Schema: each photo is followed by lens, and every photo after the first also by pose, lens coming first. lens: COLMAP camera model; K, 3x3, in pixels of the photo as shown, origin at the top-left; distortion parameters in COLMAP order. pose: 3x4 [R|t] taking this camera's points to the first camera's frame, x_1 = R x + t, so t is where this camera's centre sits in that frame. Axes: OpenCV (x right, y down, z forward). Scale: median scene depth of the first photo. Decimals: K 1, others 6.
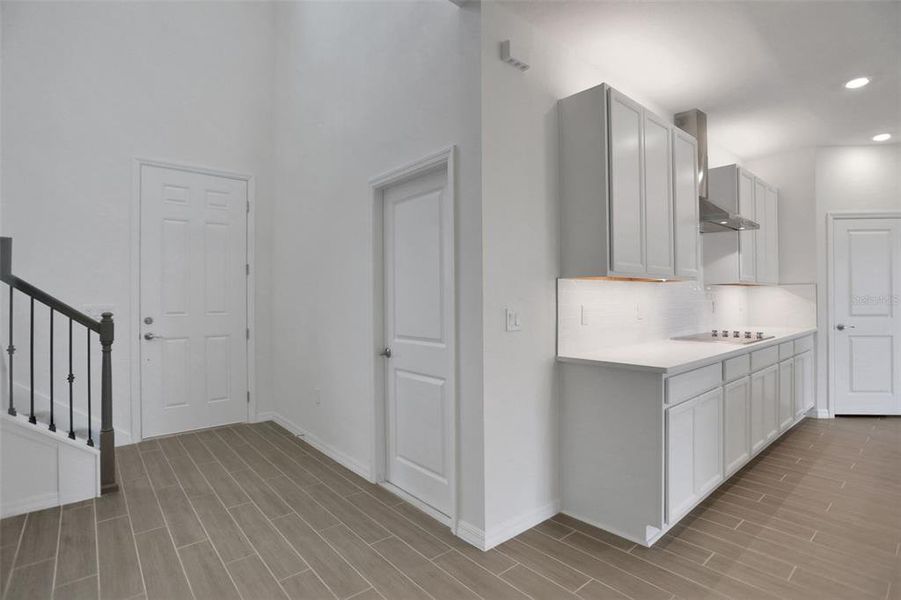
lens RADIAL K [[486.9, 0, 446.8], [0, 486.9, 295.0], [0, 0, 1]] dist [-0.044332, 0.034317]
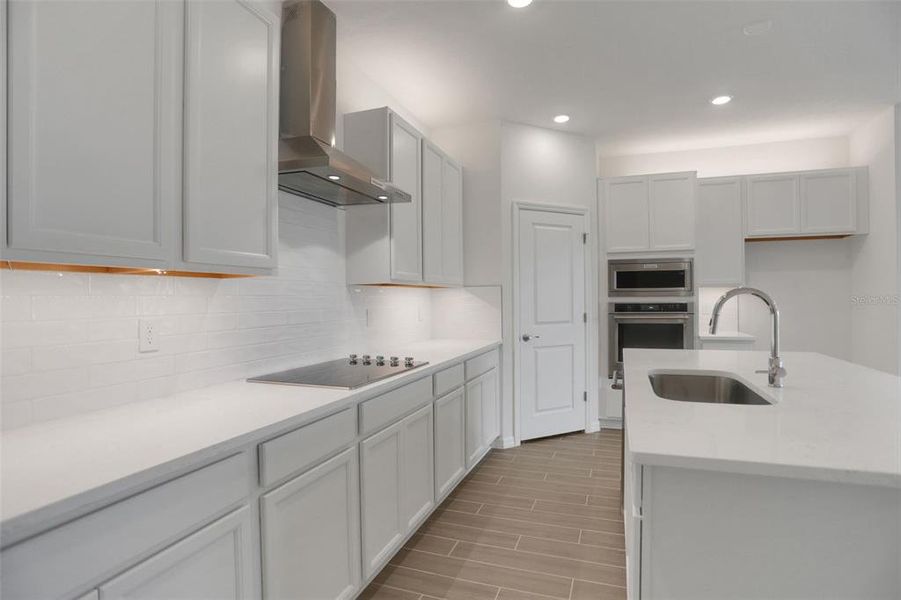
lens RADIAL K [[477.7, 0, 454.1], [0, 477.7, 305.3], [0, 0, 1]] dist [-0.055216, 0.027183]
pose [[0.890676, -0.011064, 0.454503, 0.327748], [0.005923, 0.999901, 0.012735, -0.001227], [-0.454599, -0.008650, 0.890654, 0.311553]]
